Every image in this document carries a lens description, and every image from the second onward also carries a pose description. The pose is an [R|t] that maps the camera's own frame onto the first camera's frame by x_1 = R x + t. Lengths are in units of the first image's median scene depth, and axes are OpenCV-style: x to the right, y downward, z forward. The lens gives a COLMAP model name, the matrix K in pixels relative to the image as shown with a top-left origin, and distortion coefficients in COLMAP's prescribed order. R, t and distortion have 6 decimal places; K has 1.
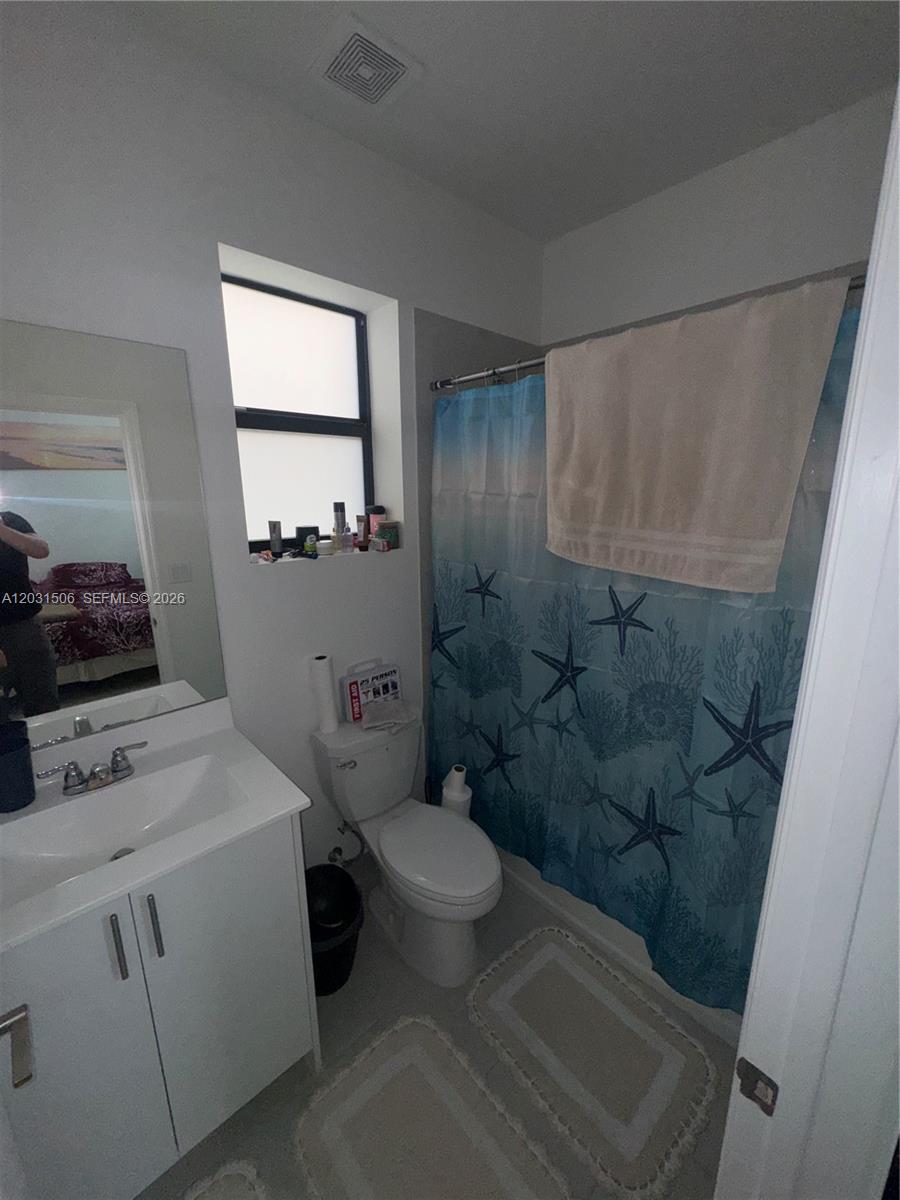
lens RADIAL K [[470.2, 0, 413.0], [0, 470.2, 592.6], [0, 0, 1]] dist [0.001230, 0.000007]
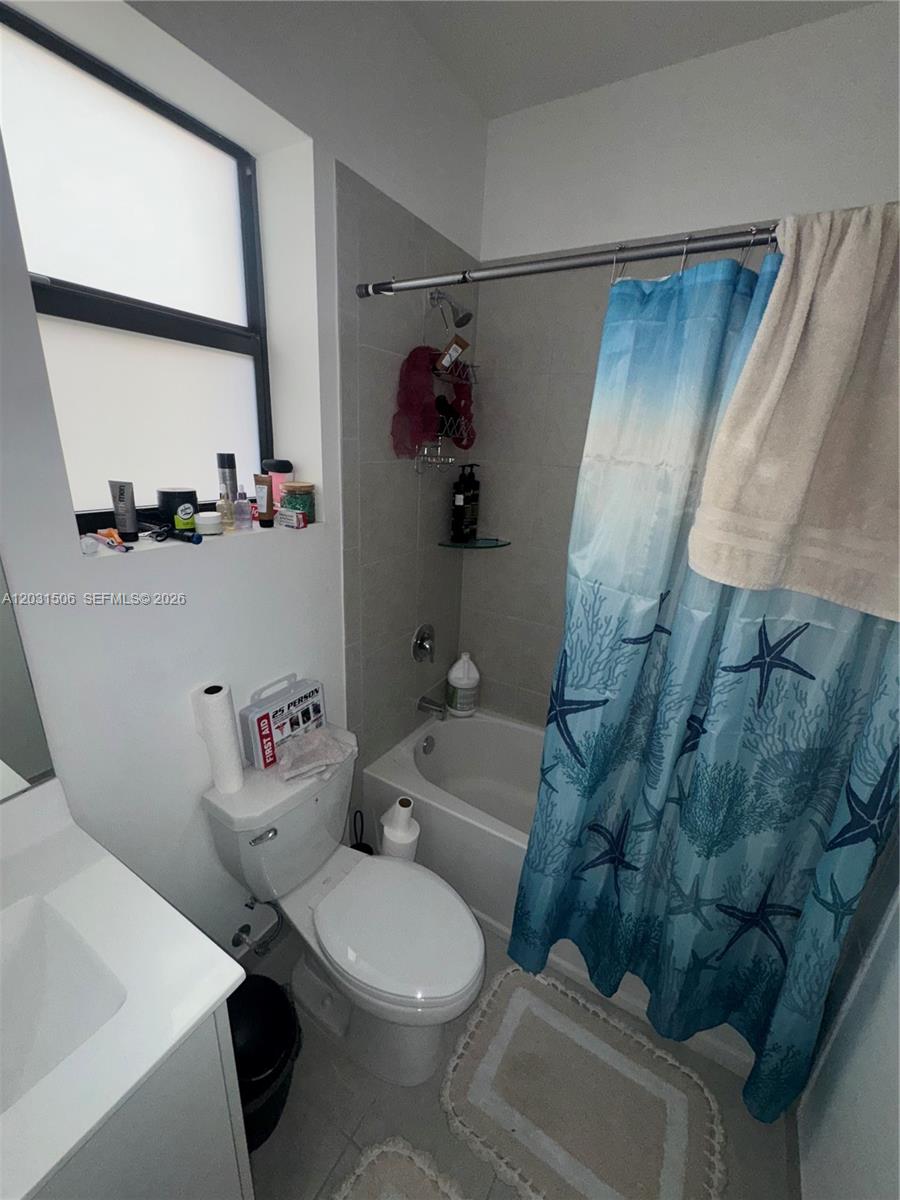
lens RADIAL K [[470.2, 0, 413.0], [0, 470.2, 592.6], [0, 0, 1]] dist [0.001230, 0.000007]
pose [[0.951923, -0.042322, 0.303398, -0.116357], [0.014270, 0.995462, 0.094087, -0.055184], [-0.306004, -0.085234, 0.948207, 0.273443]]
